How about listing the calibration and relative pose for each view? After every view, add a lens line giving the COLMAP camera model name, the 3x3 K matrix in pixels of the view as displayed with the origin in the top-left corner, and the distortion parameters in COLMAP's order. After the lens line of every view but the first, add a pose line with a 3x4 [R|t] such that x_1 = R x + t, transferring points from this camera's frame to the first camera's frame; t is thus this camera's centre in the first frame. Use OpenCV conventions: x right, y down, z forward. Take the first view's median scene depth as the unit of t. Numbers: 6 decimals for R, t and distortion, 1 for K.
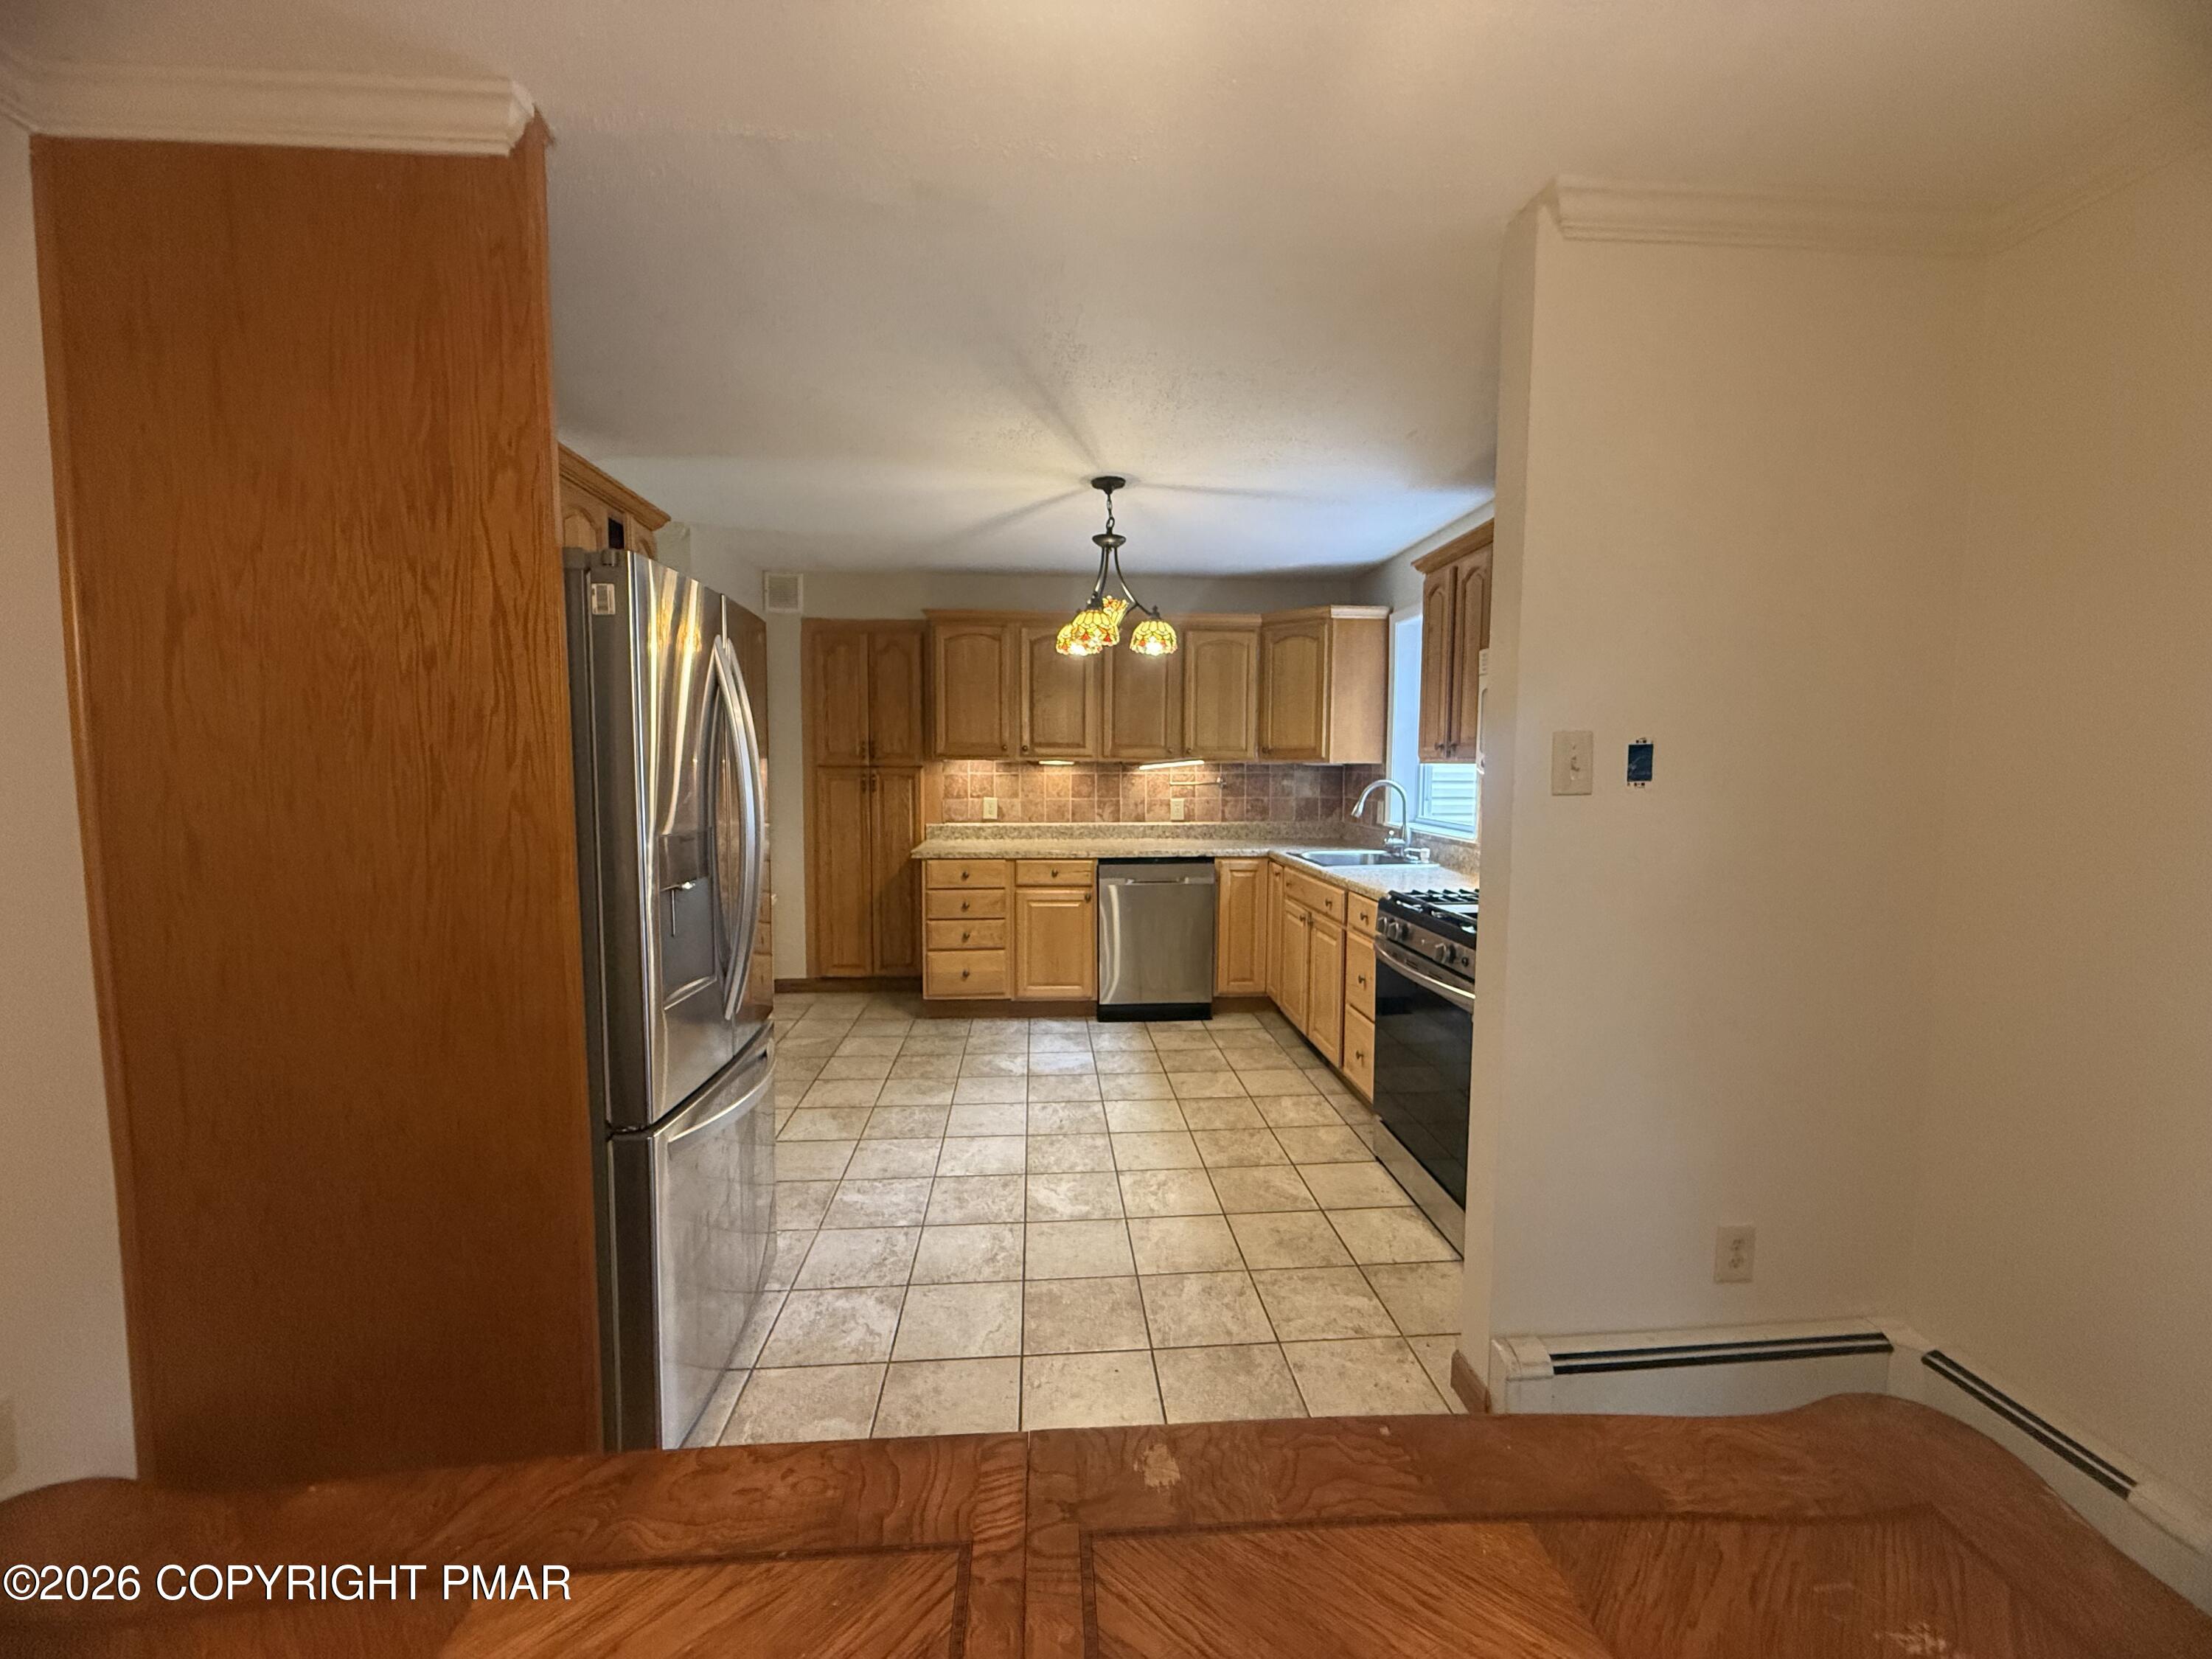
lens RADIAL K [[879.3, 0, 1101.7], [0, 879.3, 831.2], [0, 0, 1]] dist [-0.000965, 0.000417]
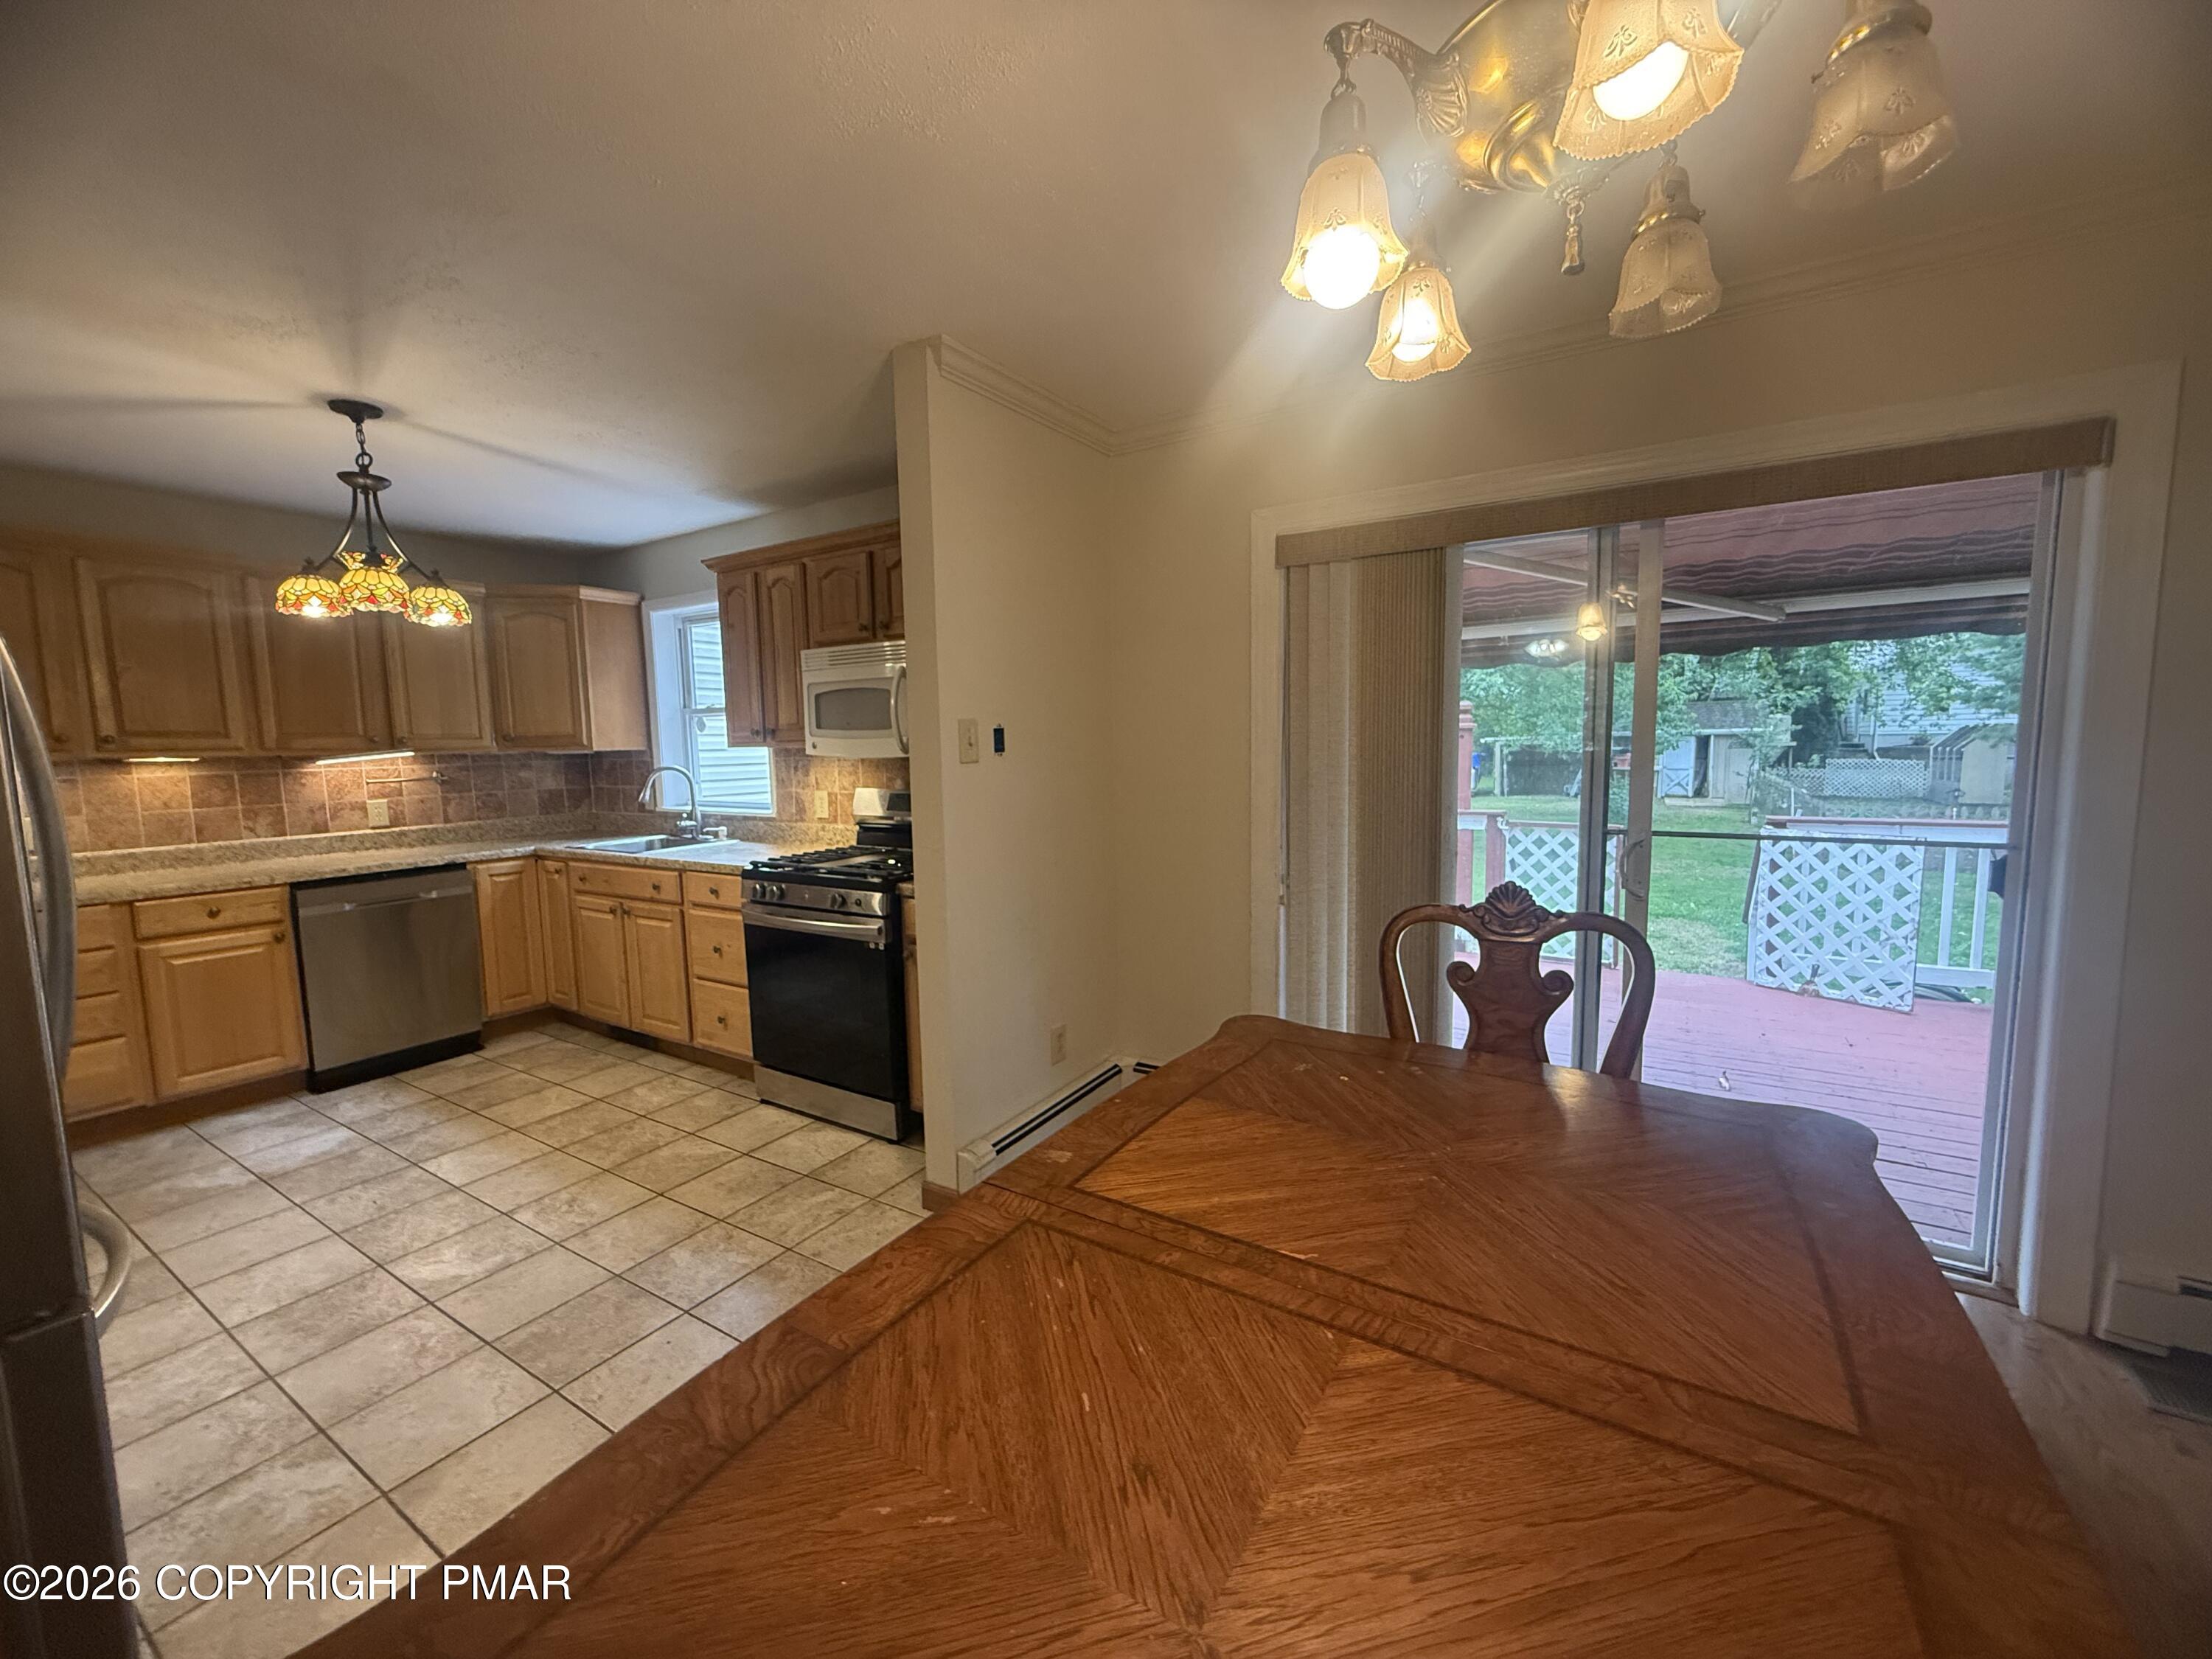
lens RADIAL K [[879.3, 0, 1101.9], [0, 879.3, 832.1], [0, 0, 1]] dist [-0.000965, 0.000417]
pose [[0.591109, -0.097300, 0.800701, -0.219219], [0.084830, 0.994691, 0.058249, 0.002699], [-0.802118, 0.033492, 0.596225, -0.017403]]
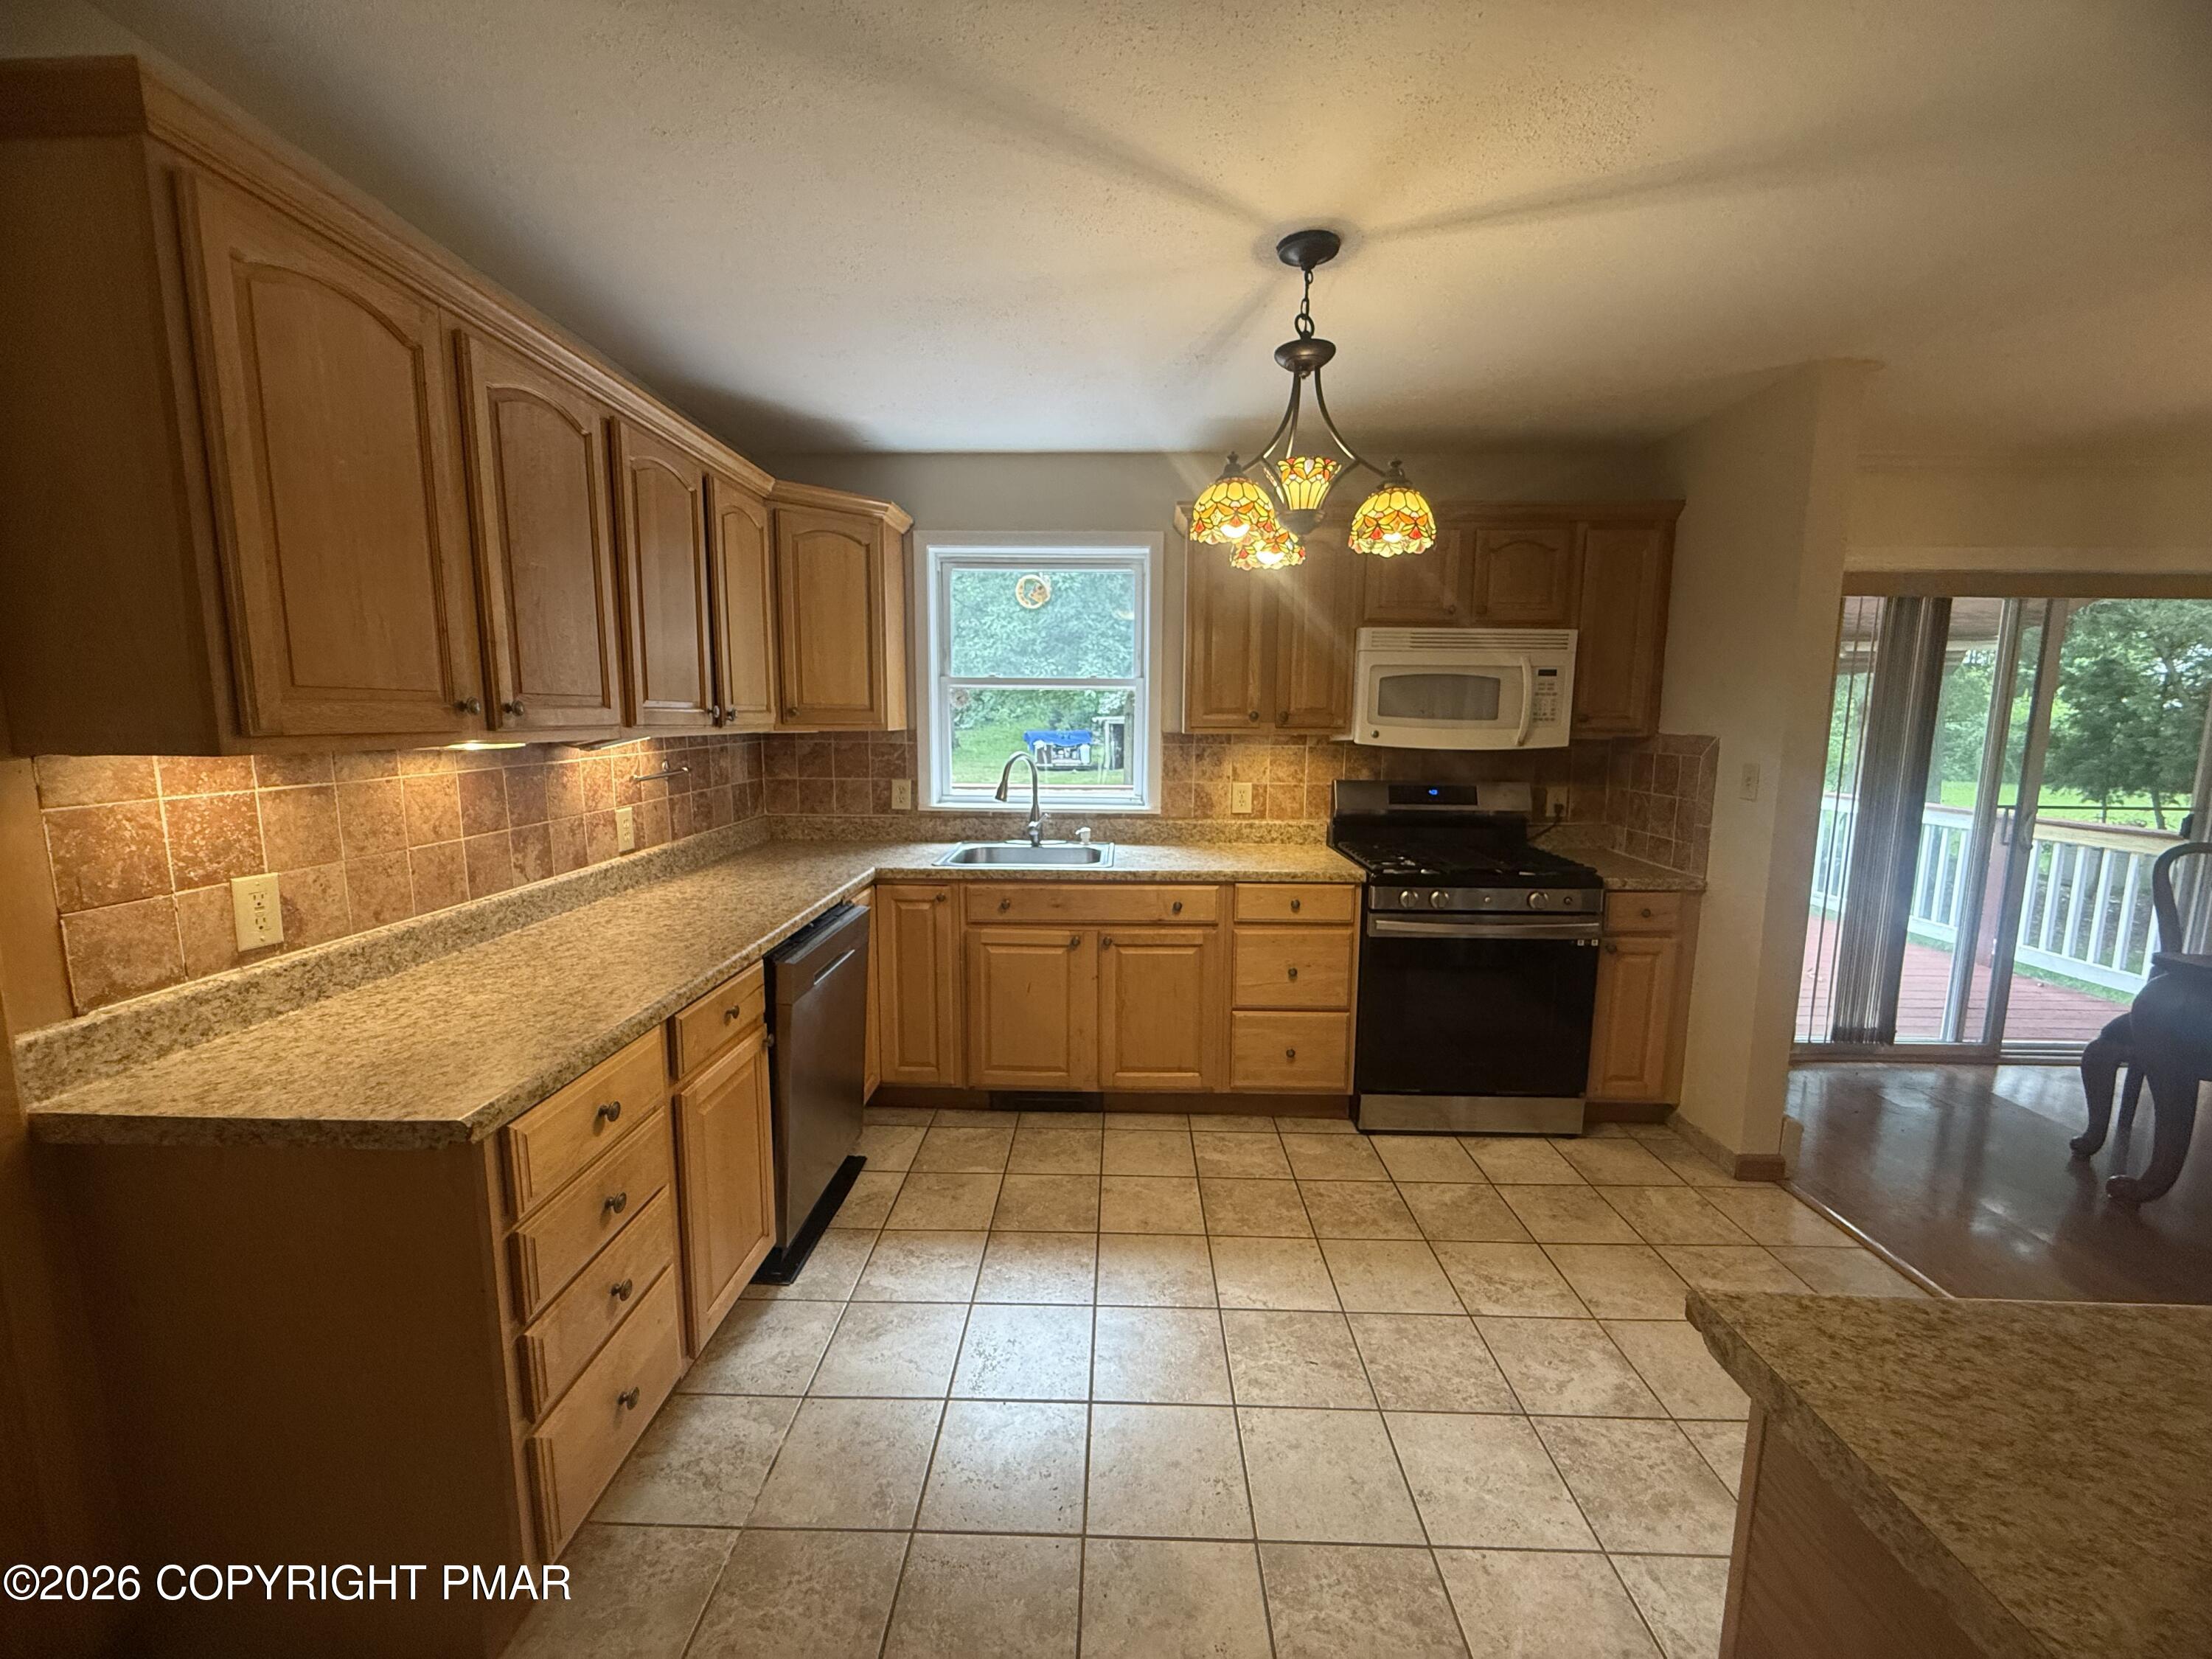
lens RADIAL K [[879.3, 0, 1101.2], [0, 879.3, 831.7], [0, 0, 1]] dist [-0.000965, 0.000417]
pose [[0.098663, -0.137718, 0.985545, -0.490706], [0.072251, 0.988755, 0.130934, -0.089522], [-0.992495, 0.058288, 0.107504, 0.879919]]
